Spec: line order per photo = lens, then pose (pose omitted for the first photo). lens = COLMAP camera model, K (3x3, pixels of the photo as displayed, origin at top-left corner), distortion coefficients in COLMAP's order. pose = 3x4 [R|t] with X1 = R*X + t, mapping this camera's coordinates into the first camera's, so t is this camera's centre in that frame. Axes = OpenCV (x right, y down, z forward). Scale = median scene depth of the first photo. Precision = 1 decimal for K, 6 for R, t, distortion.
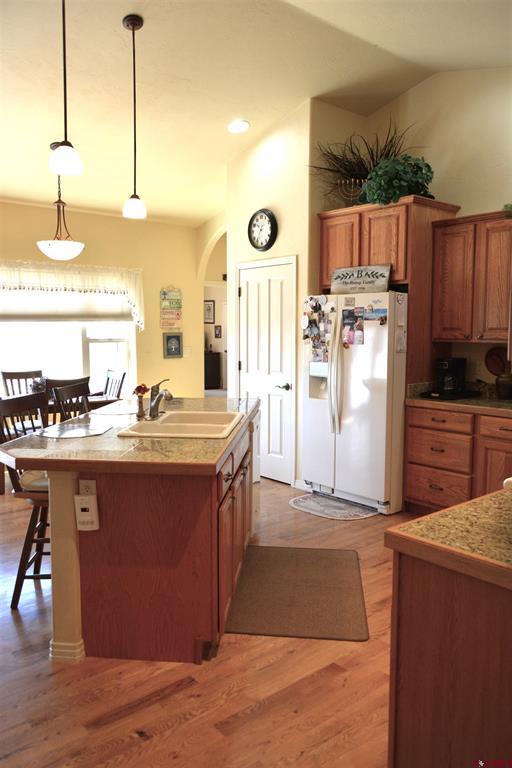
lens RADIAL K [[597.7, 0, 257.7], [0, 597.7, 387.4], [0, 0, 1]] dist [-0.020869, 0.023948]
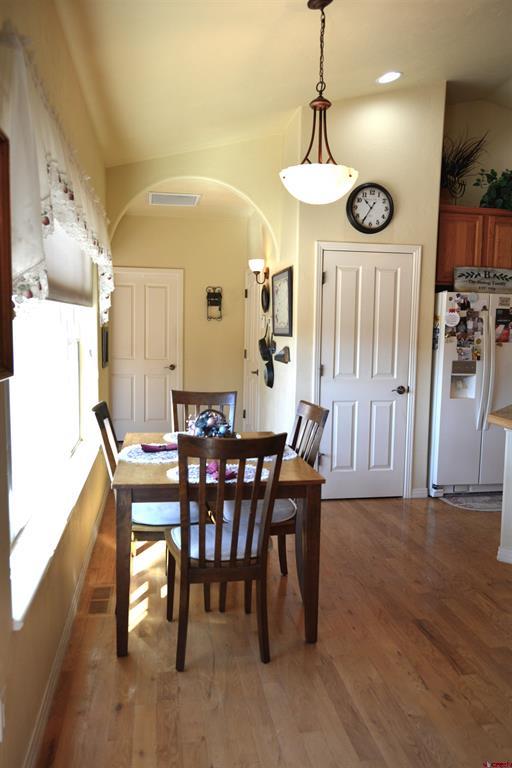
lens RADIAL K [[597.7, 0, 253.3], [0, 597.7, 391.4], [0, 0, 1]] dist [-0.020869, 0.023948]
pose [[0.503174, -0.083986, 0.860094, -0.936918], [0.068691, 0.996004, 0.057072, -0.073240], [-0.861451, 0.030363, 0.506933, 0.820737]]
